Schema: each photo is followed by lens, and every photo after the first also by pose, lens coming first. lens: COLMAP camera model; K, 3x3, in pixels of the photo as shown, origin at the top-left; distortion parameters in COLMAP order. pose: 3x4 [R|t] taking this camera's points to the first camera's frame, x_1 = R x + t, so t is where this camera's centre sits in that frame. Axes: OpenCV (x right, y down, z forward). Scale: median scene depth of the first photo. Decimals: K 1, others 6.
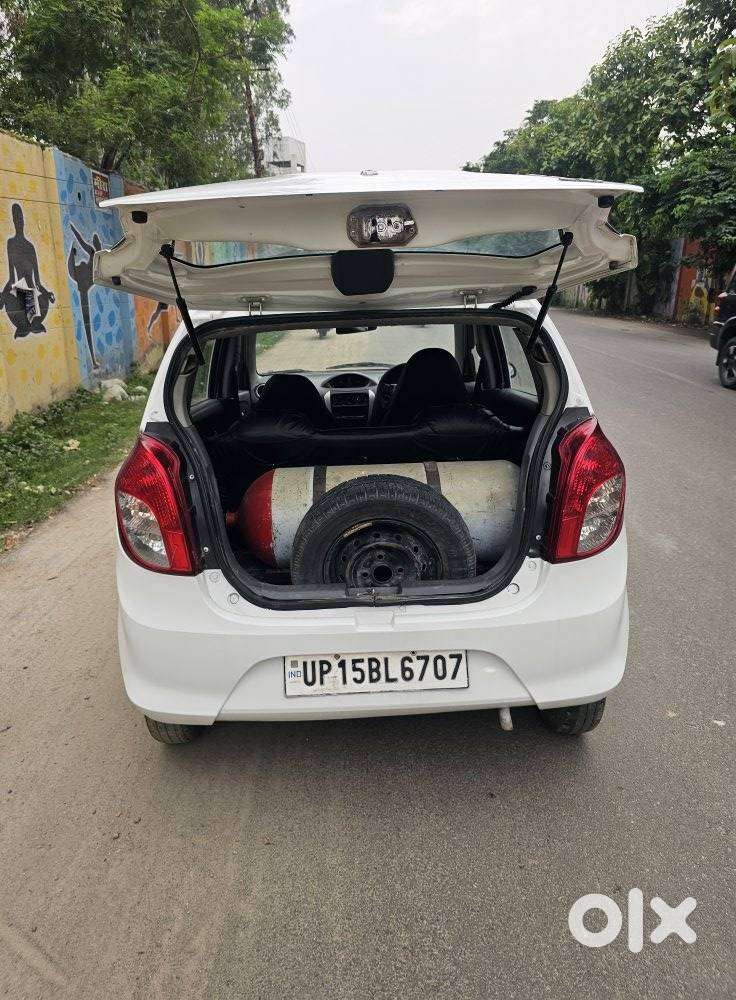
lens RADIAL K [[695.4, 0, 356.0], [0, 695.4, 493.6], [0, 0, 1]] dist [0.036342, -0.035517]
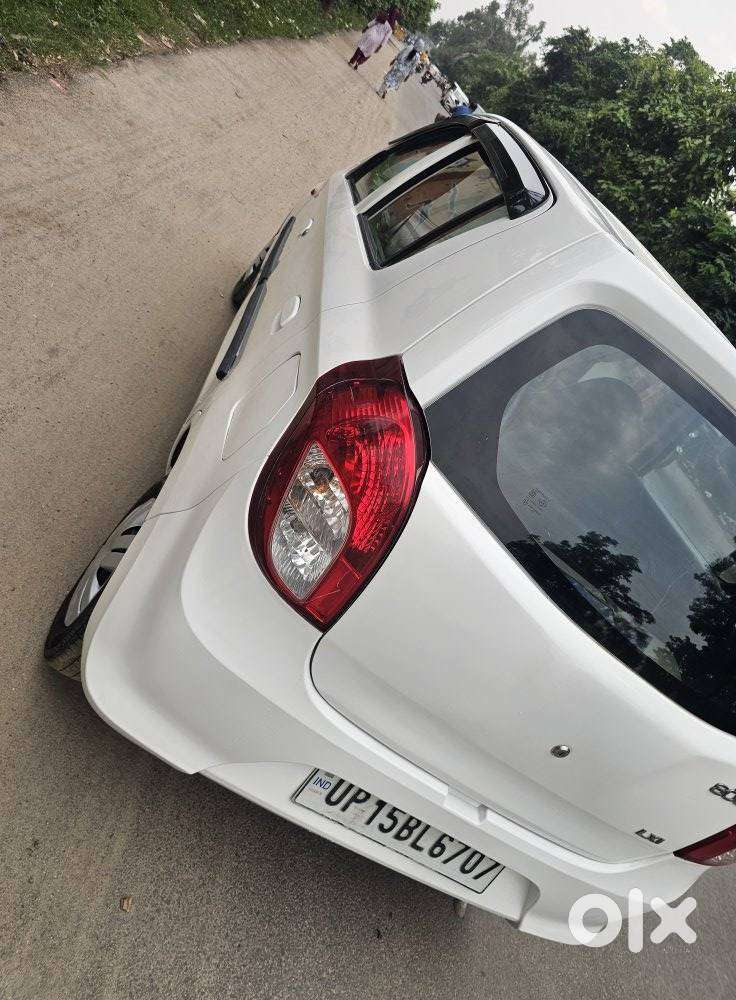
lens RADIAL K [[694.8, 0, 366.3], [0, 694.8, 513.4], [0, 0, 1]] dist [0.000105, -0.004703]
pose [[0.725470, 0.576897, 0.375344, -0.108790], [-0.667724, 0.722160, 0.180638, -0.019231], [-0.166849, -0.381673, 0.909113, 0.112520]]
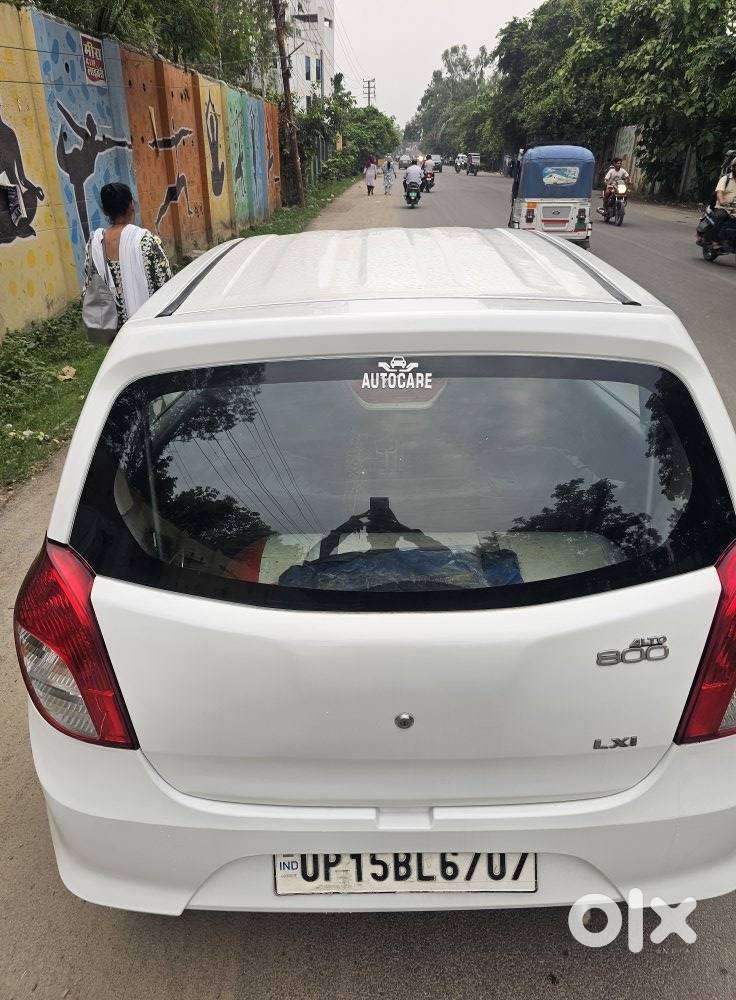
lens RADIAL K [[690.3, 0, 368.0], [0, 690.3, 500.0], [0, 0, 1]] dist [0.037271, -0.035706]
pose [[0.999665, 0.016297, -0.020111, 0.000022], [-0.012757, 0.986199, 0.165069, -0.052089], [0.022523, -0.164757, 0.986077, 0.087225]]
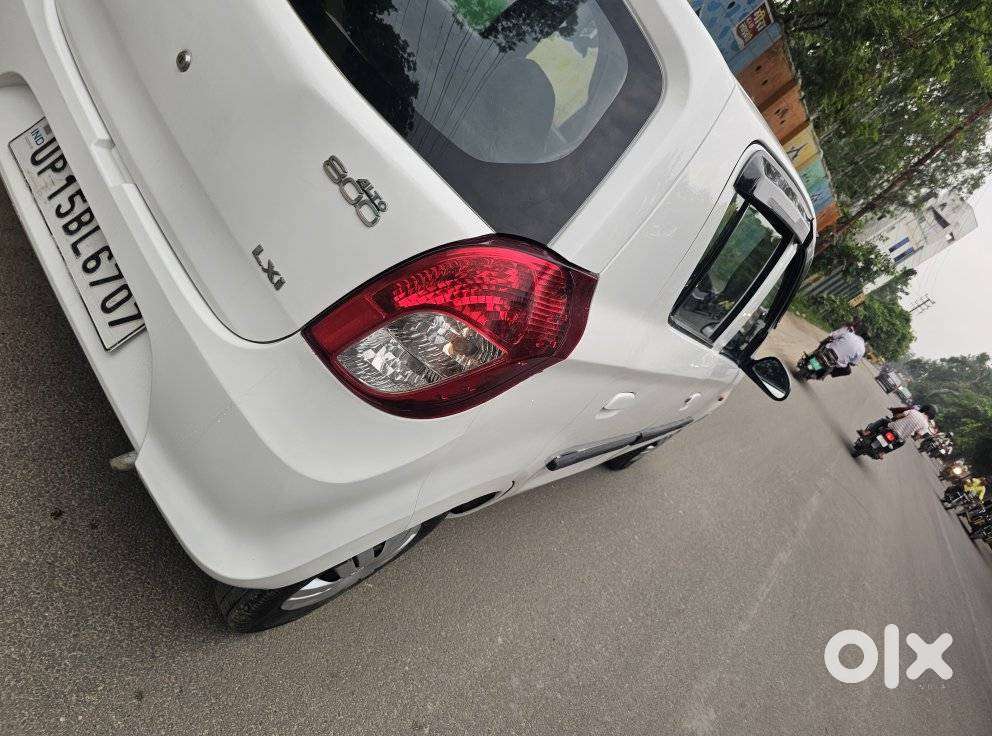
lens RADIAL K [[699.3, 0, 493.1], [0, 699.3, 367.9], [0, 0, 1]] dist [0.003597, -0.002753]
pose [[0.495332, 0.823078, -0.277829, 0.120712], [-0.829568, 0.543086, 0.129901, -0.018603], [0.257803, 0.166134, 0.951807, 0.116984]]
